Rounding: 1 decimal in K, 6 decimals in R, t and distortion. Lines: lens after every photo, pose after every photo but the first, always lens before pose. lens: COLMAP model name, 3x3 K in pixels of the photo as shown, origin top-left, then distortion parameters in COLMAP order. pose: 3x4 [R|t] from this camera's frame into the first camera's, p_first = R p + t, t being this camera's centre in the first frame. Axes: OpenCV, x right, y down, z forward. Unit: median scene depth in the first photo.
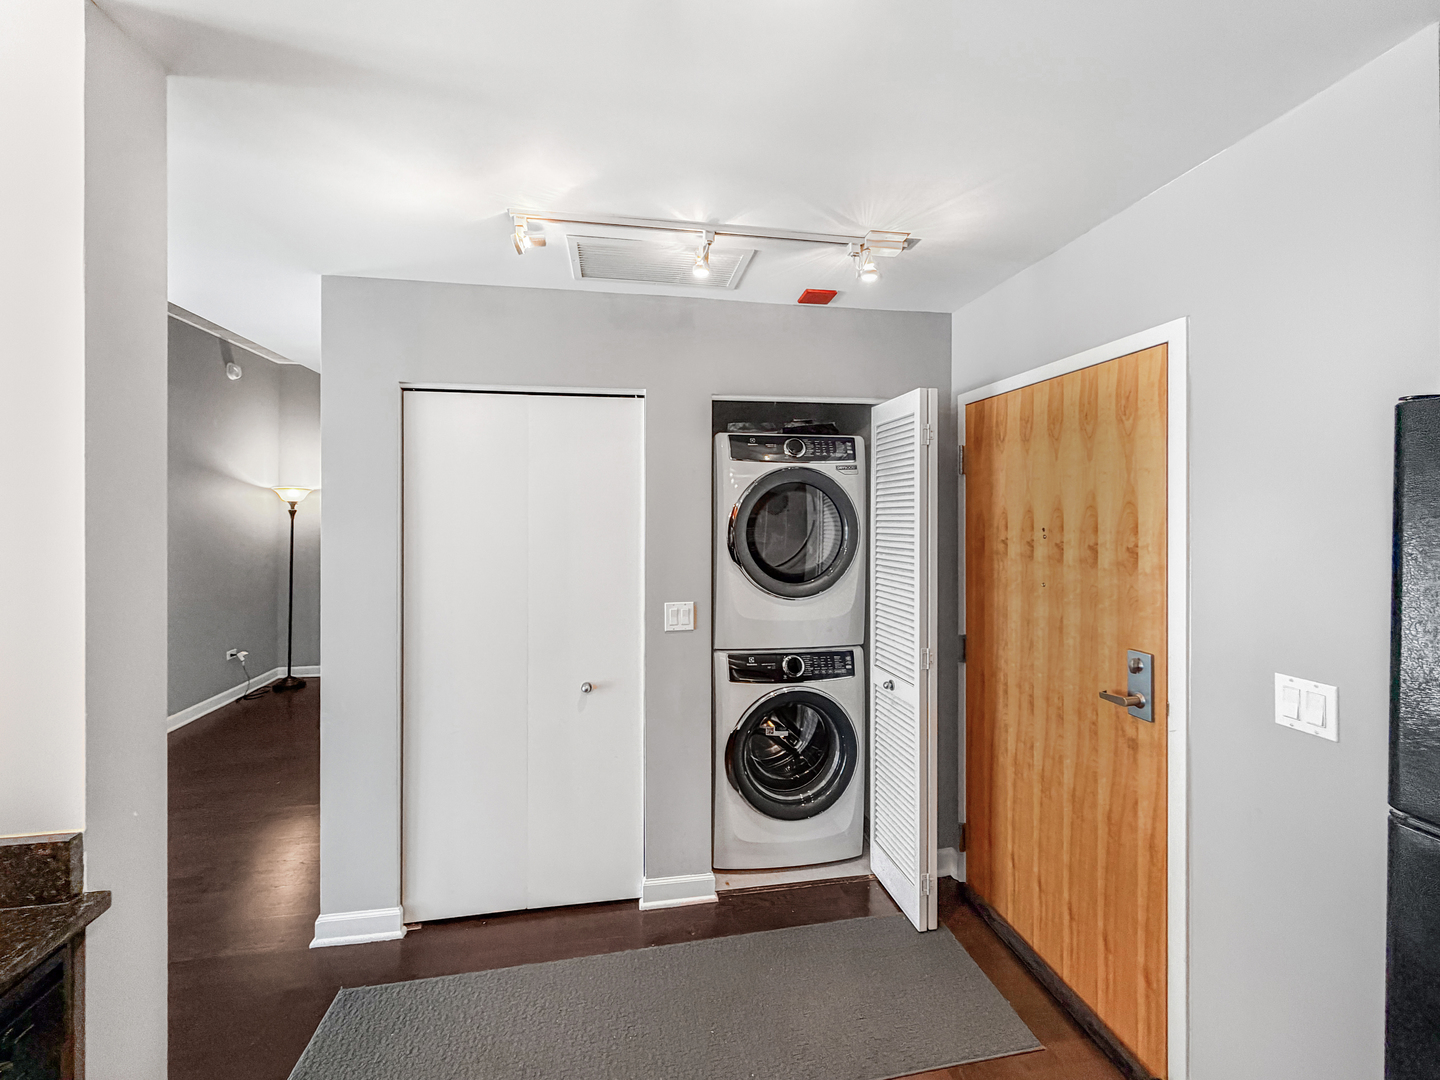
lens RADIAL K [[581.0, 0, 693.8], [0, 581.0, 511.5], [0, 0, 1]] dist [-0.001977, -0.000024]
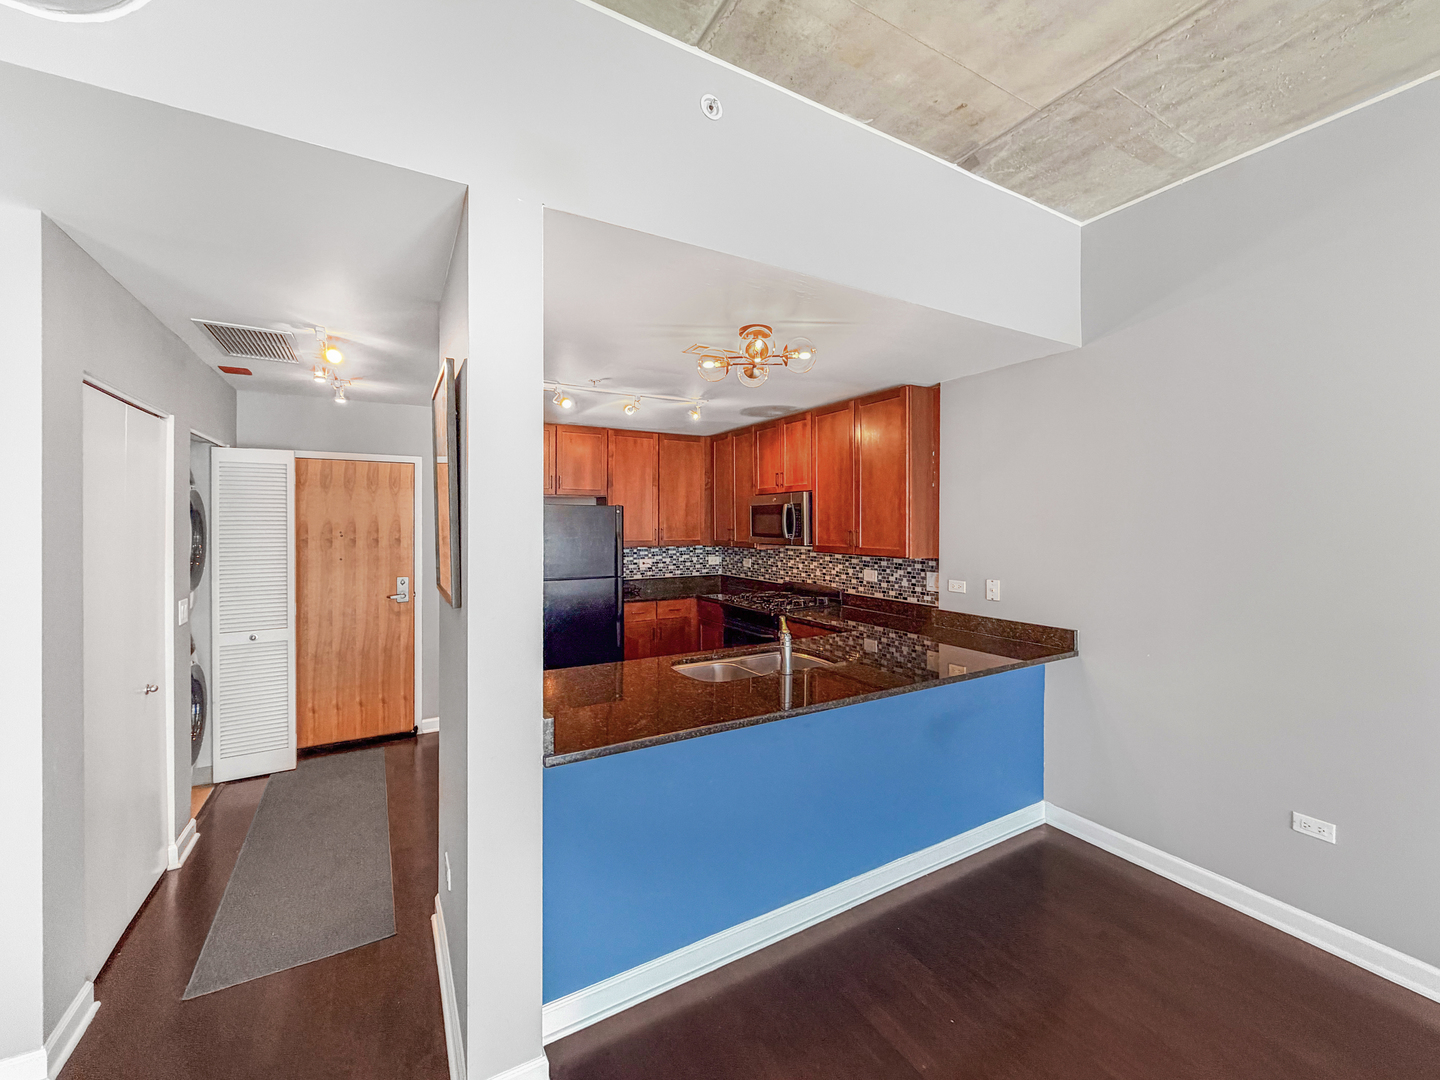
lens RADIAL K [[581.0, 0, 722.1], [0, 581.0, 530.8], [0, 0, 1]] dist [-0.001977, -0.000024]
pose [[-0.357707, -0.008568, 0.933794, -2.016208], [-0.003909, 0.999963, 0.007678, 0.004765], [-0.933826, -0.000903, -0.357727, 0.533081]]
